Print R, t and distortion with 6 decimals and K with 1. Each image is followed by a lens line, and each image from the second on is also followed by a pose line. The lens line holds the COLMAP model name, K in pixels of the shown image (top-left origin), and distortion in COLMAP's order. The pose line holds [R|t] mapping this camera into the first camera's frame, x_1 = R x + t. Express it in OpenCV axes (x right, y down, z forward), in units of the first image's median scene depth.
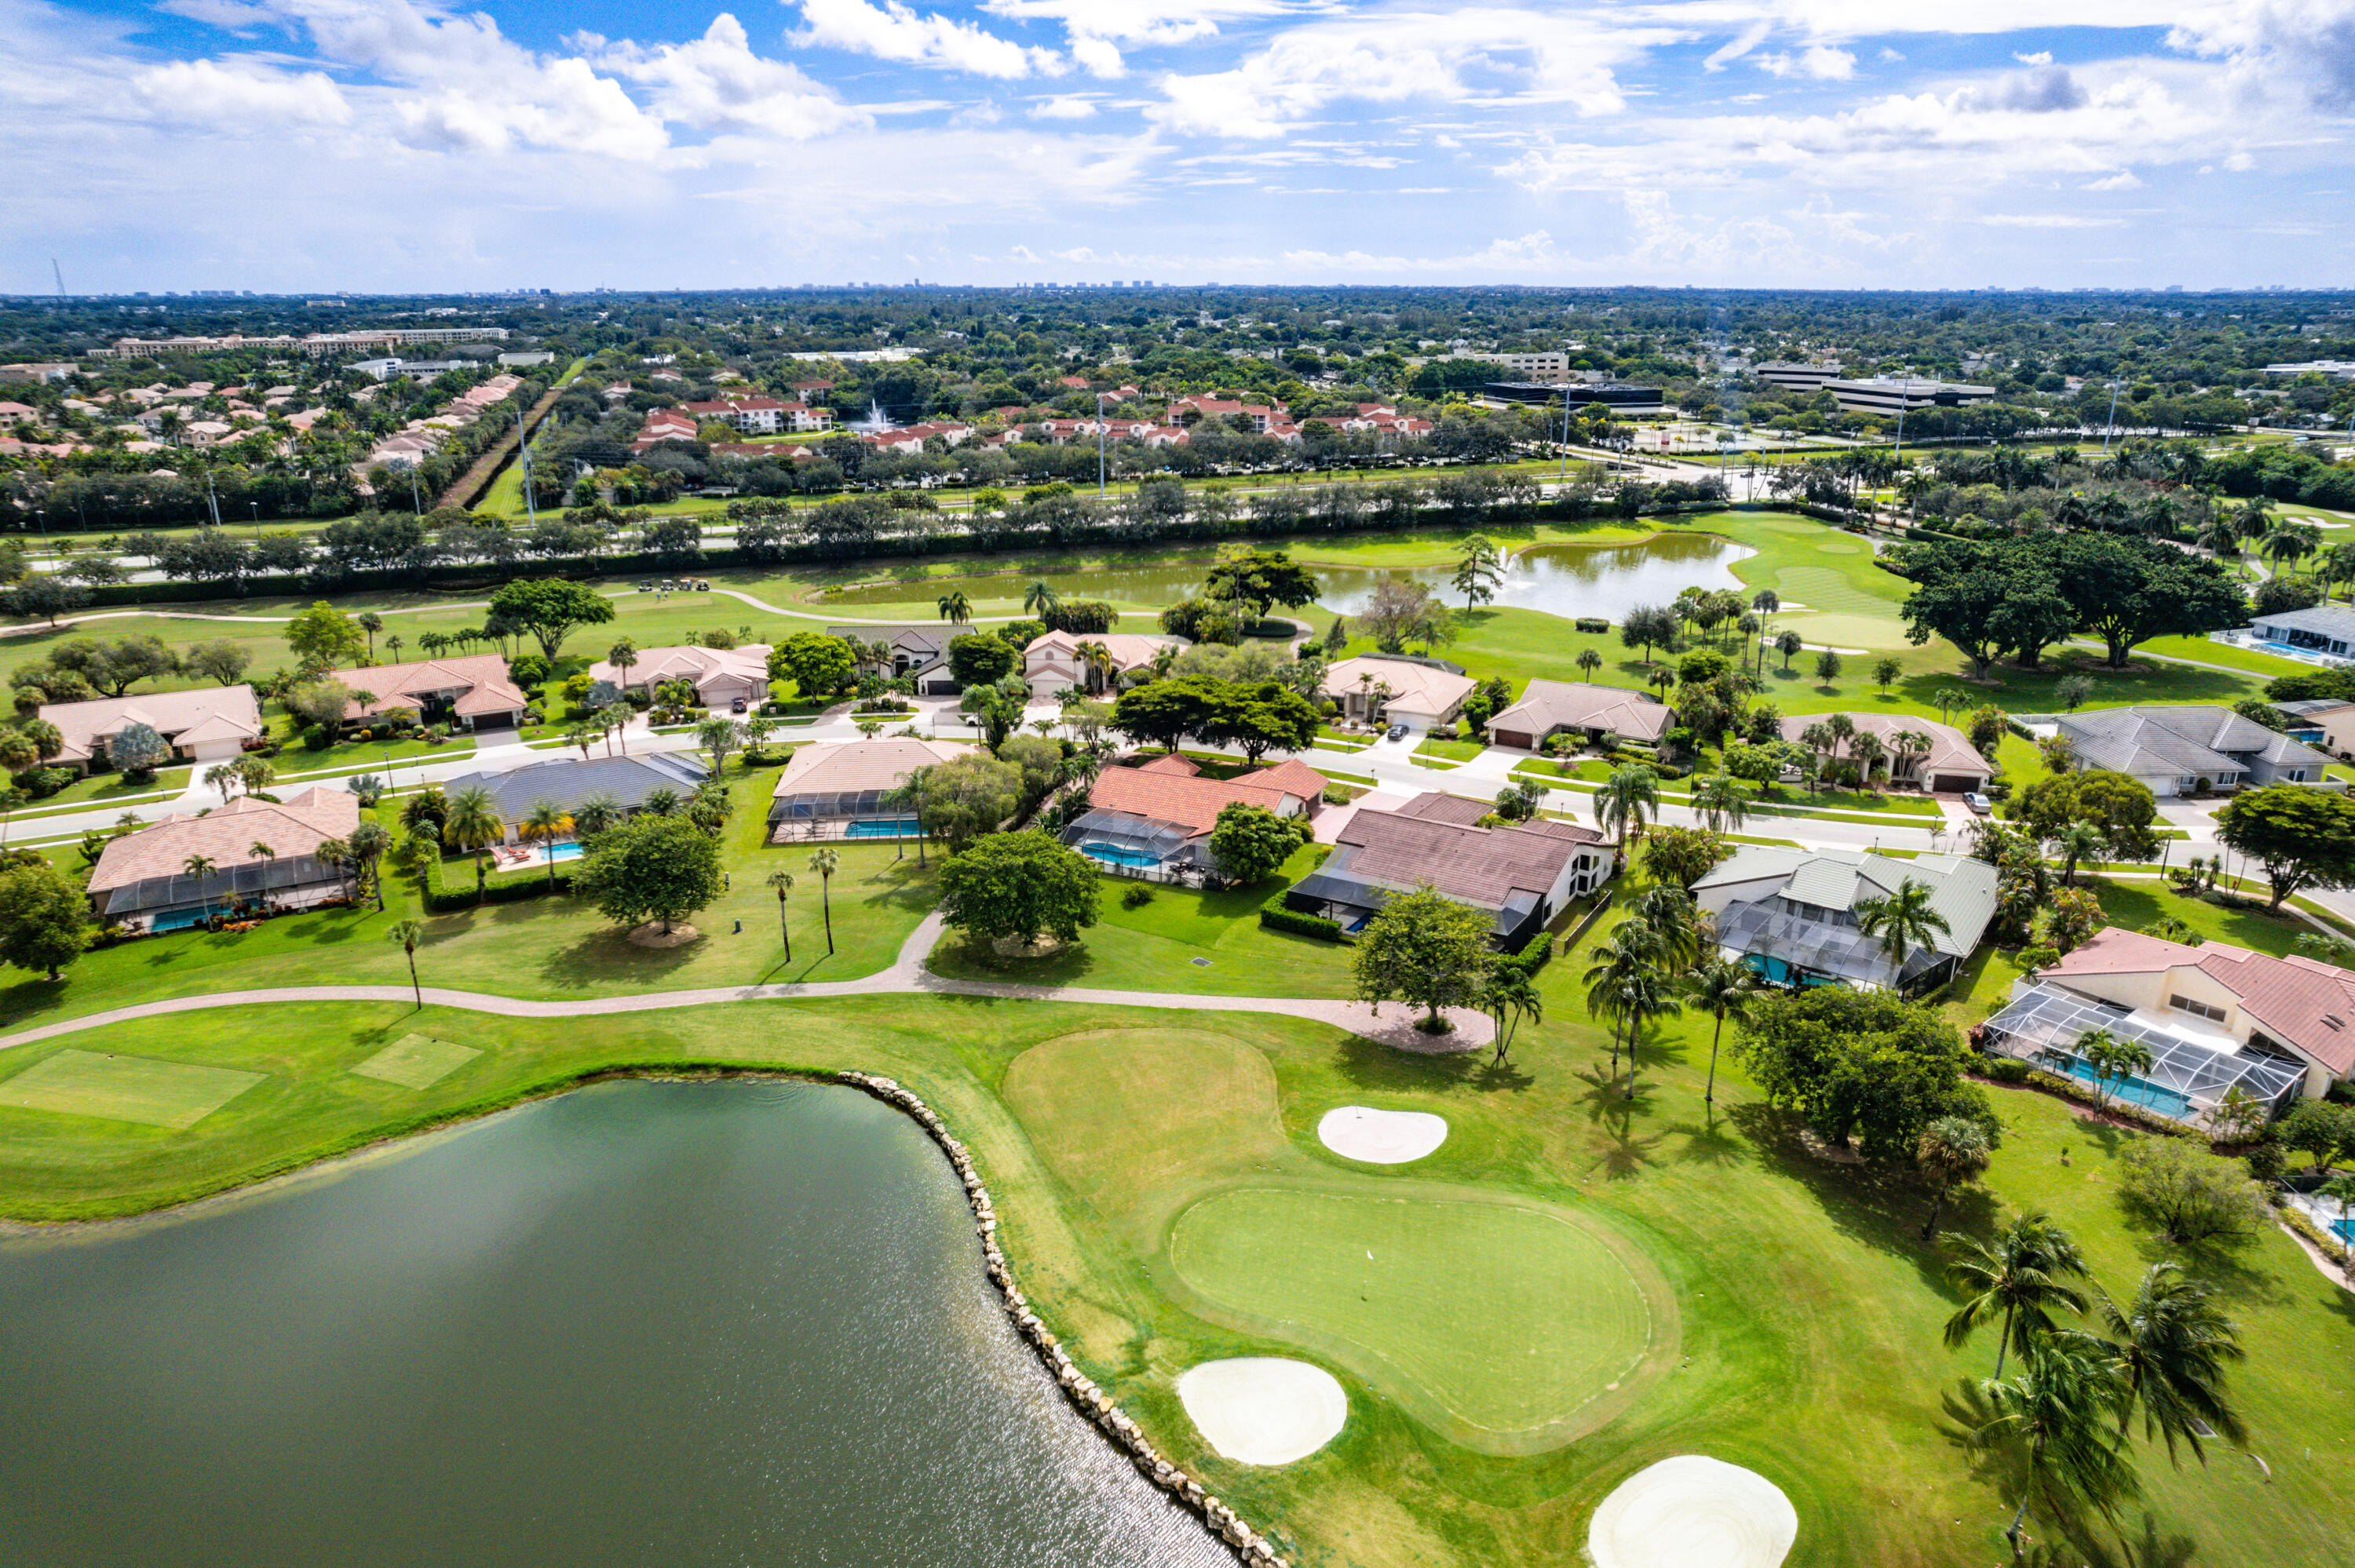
lens RADIAL K [[1529.0, 0, 1177.5], [0, 1529.0, 784.0], [0, 0, 1]] dist [-0.091303, 0.074117]
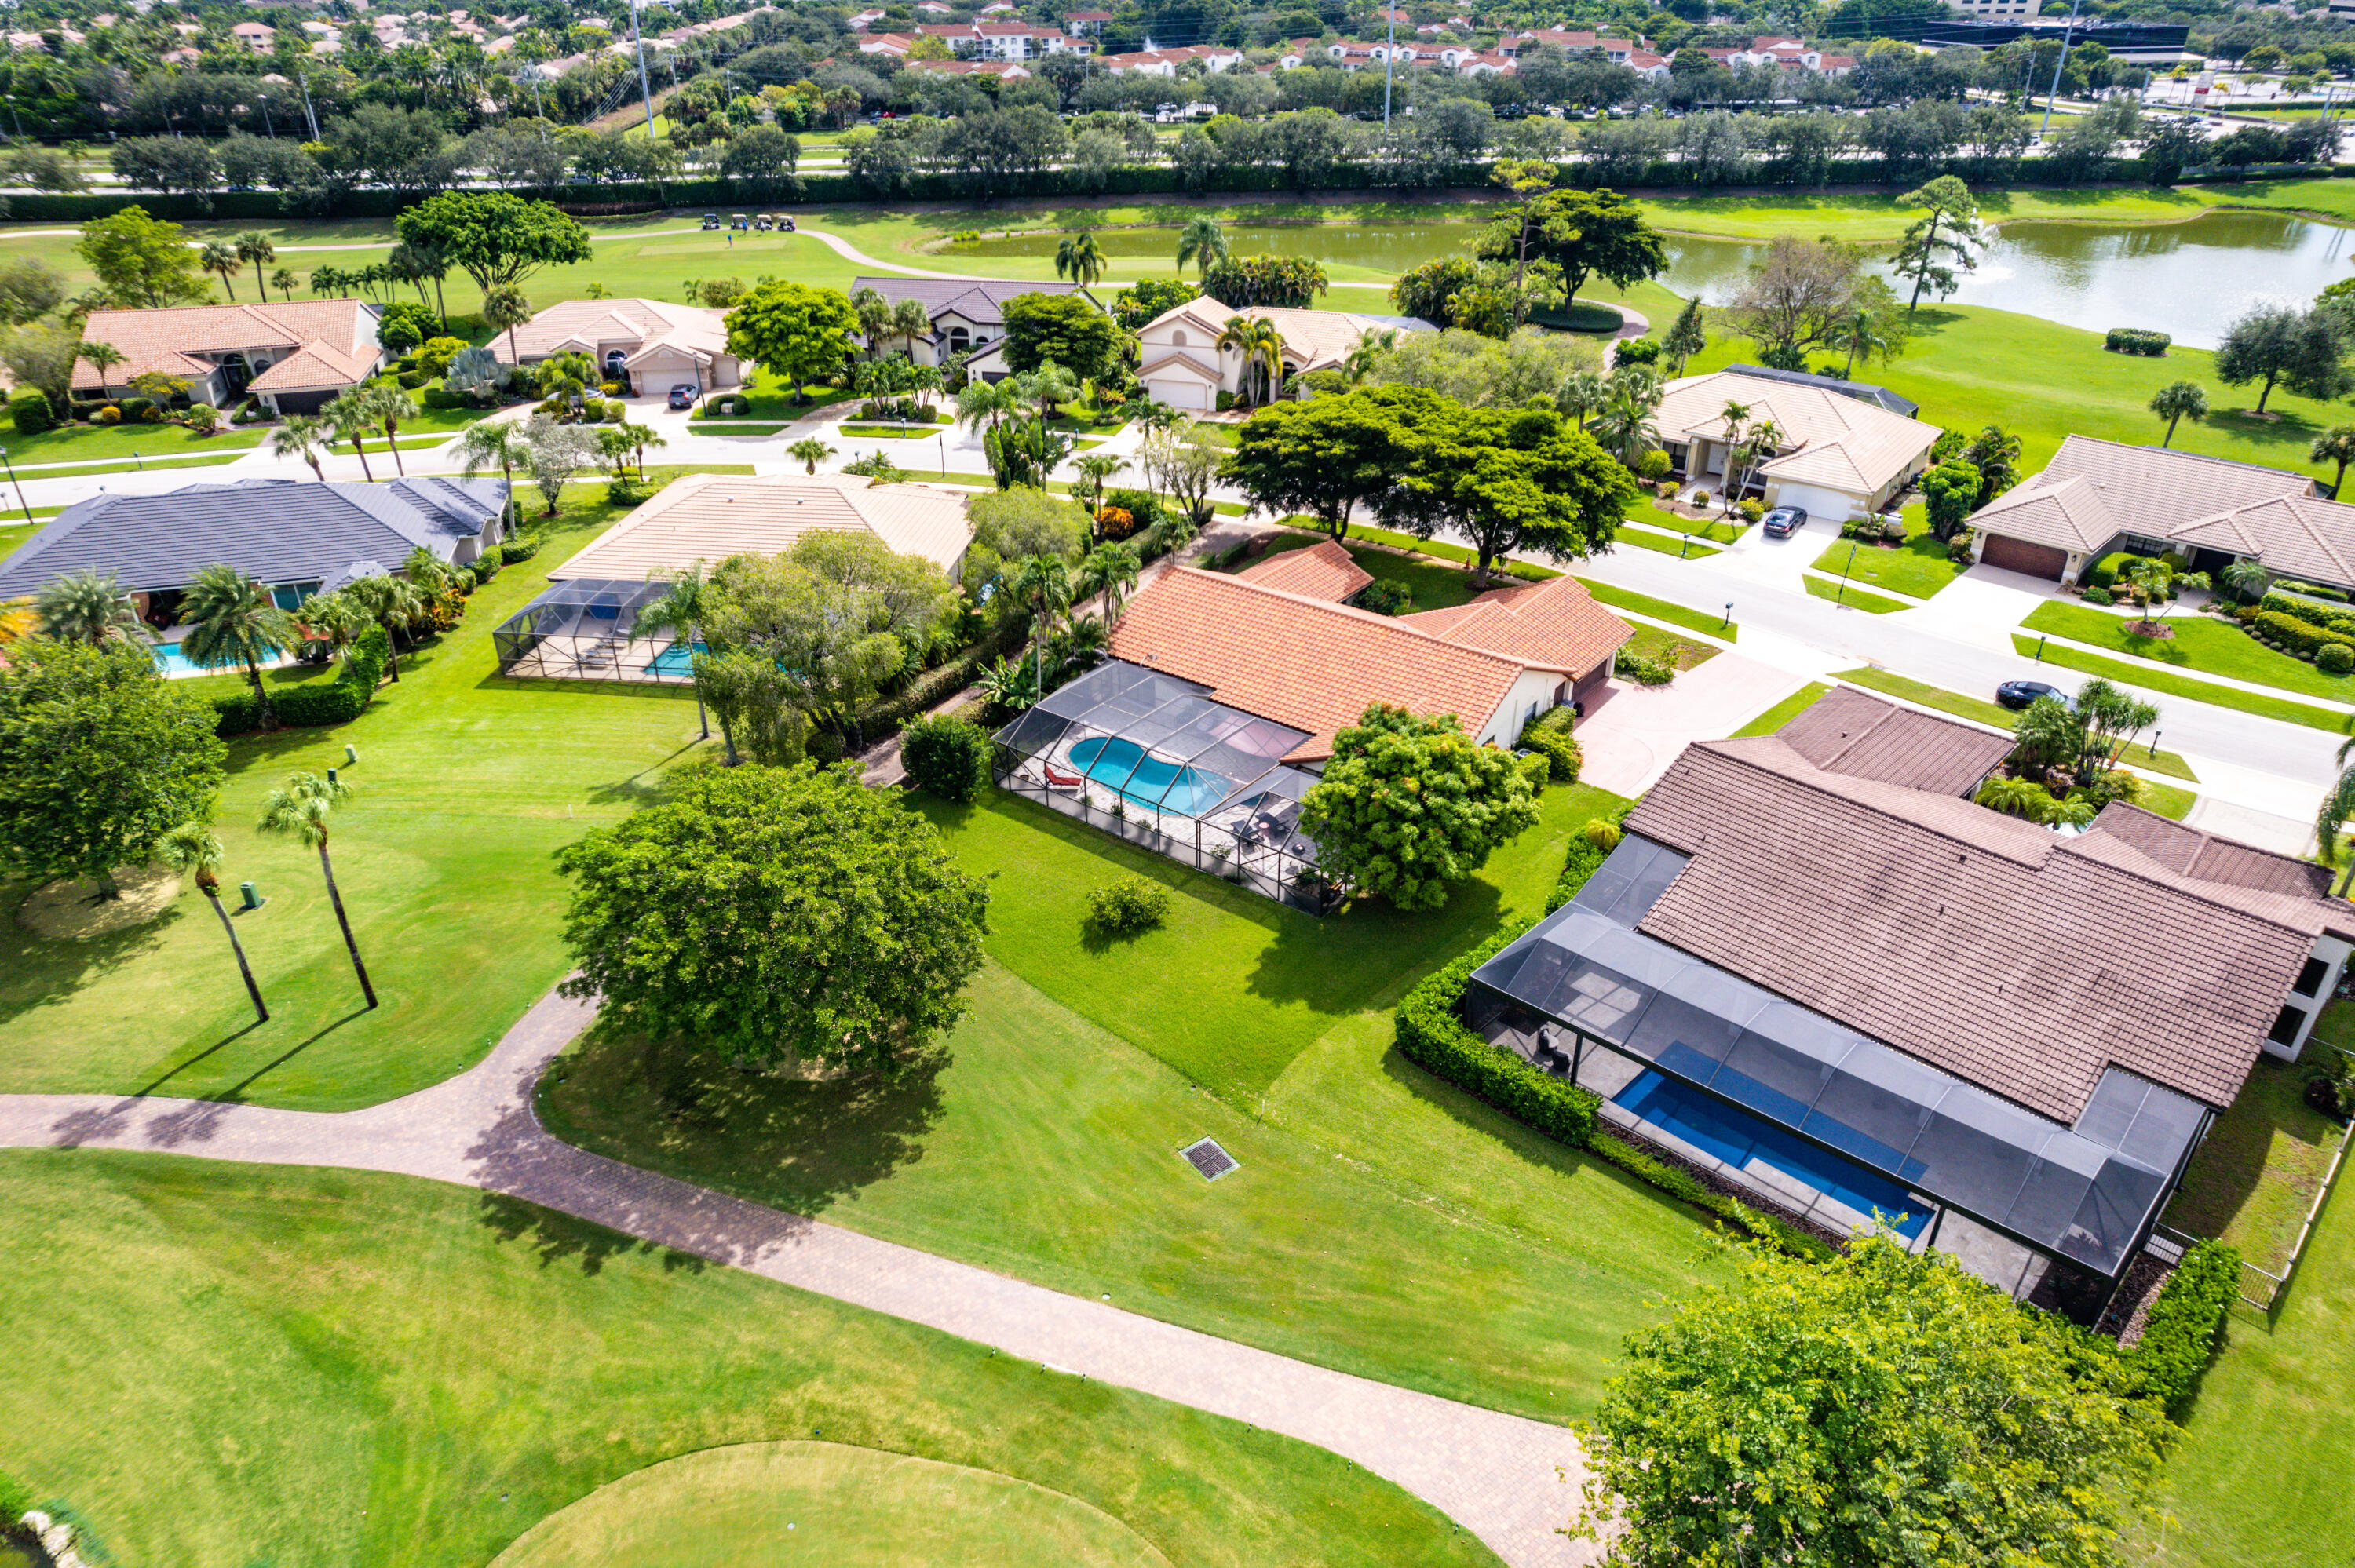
lens RADIAL K [[1529.0, 0, 1177.5], [0, 1529.0, 784.0], [0, 0, 1]] dist [-0.091303, 0.074117]
pose [[0.976737, 0.103551, -0.187783, 0.043196], [-0.065990, 0.978332, 0.196246, -0.030706], [0.204036, -0.179288, 0.962406, 0.405788]]
